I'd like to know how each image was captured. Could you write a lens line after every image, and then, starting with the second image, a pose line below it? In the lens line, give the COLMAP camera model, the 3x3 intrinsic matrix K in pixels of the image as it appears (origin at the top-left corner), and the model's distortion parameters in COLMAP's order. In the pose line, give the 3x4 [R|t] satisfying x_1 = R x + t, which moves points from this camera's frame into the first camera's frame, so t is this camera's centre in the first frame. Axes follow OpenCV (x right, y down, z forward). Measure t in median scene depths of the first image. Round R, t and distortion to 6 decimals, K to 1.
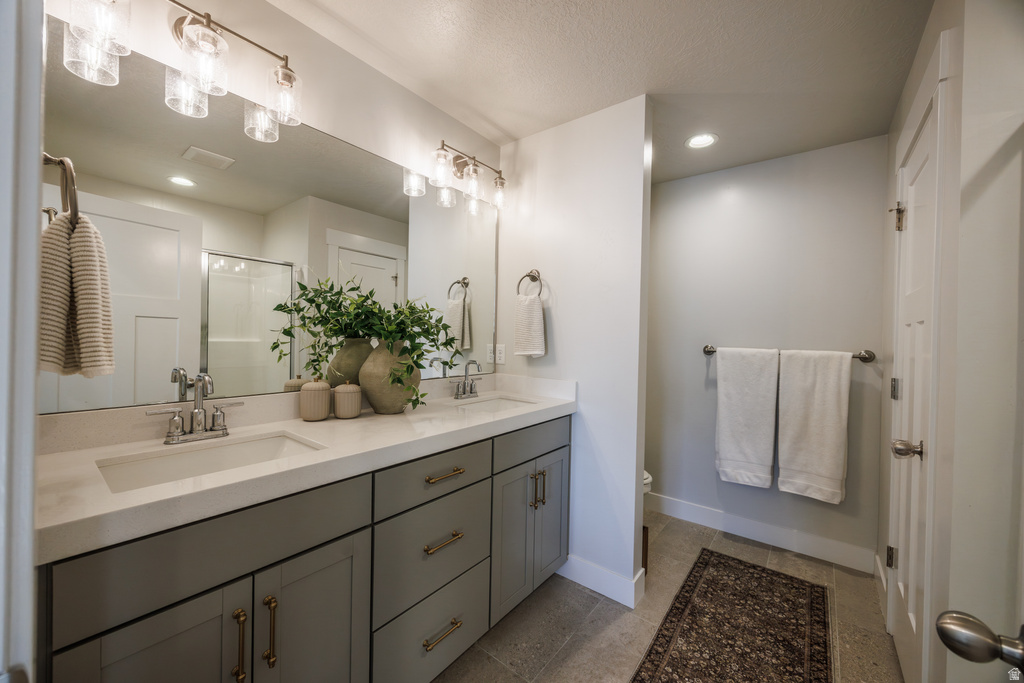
lens RADIAL K [[391.5, 0, 513.8], [0, 391.5, 344.5], [0, 0, 1]] dist [-0.002191, -0.000048]
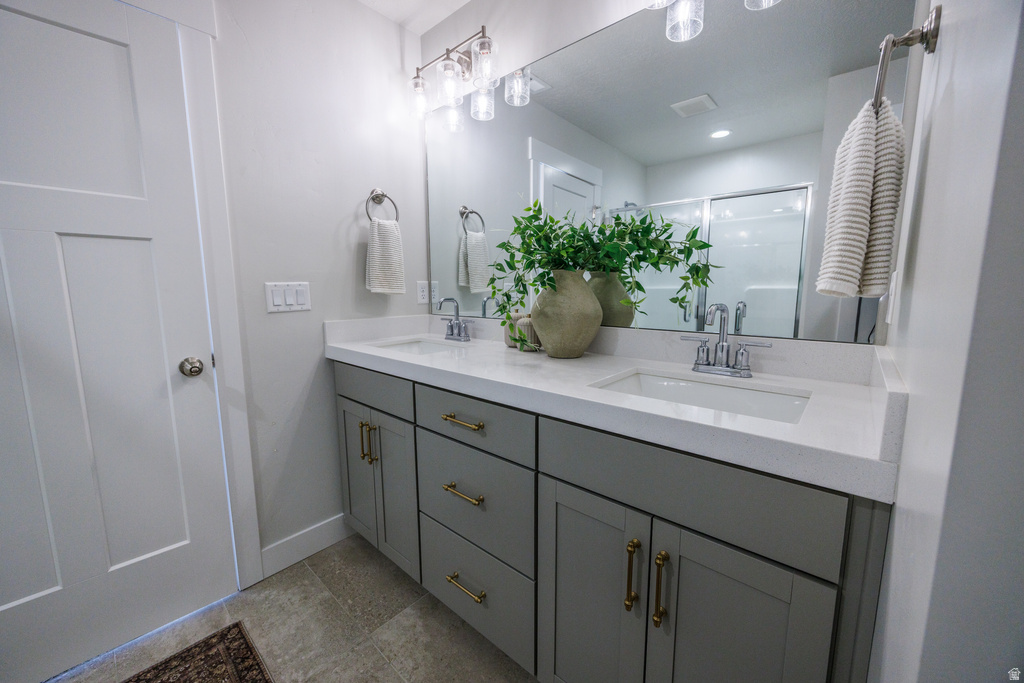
lens RADIAL K [[391.5, 0, 506.0], [0, 391.5, 339.1], [0, 0, 1]] dist [-0.002191, -0.000048]
pose [[-0.052629, 0.125921, -0.990643, 0.522853], [0.000694, 0.992022, 0.126059, 0.025110], [0.998614, 0.005947, -0.052297, 0.873264]]
